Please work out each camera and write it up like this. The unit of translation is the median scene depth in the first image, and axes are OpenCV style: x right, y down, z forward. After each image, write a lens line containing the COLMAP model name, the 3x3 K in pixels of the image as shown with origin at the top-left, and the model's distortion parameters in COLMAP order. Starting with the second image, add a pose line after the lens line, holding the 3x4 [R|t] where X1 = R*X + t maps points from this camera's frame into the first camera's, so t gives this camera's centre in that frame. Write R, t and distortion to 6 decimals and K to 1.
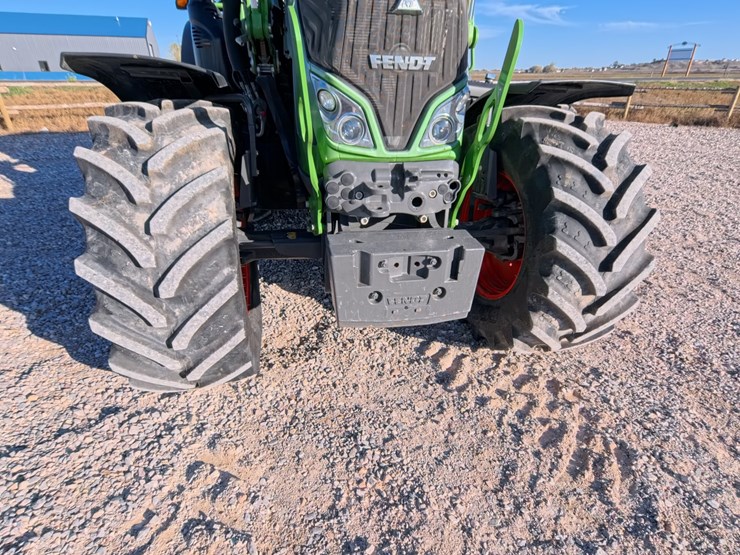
lens RADIAL K [[403.0, 0, 368.3], [0, 403.0, 278.4], [0, 0, 1]] dist [0.028997, -0.012191]
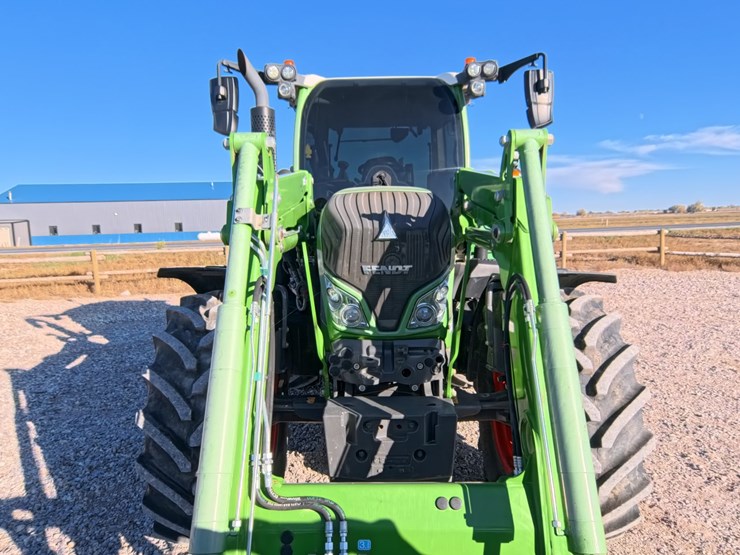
lens RADIAL K [[507.2, 0, 367.0], [0, 507.2, 279.7], [0, 0, 1]] dist [0.024514, -0.005408]
pose [[0.981032, -0.012960, -0.193410, 0.210764], [-0.055027, 0.938098, -0.341971, 0.045620], [0.185870, 0.346127, 0.919591, -0.330621]]
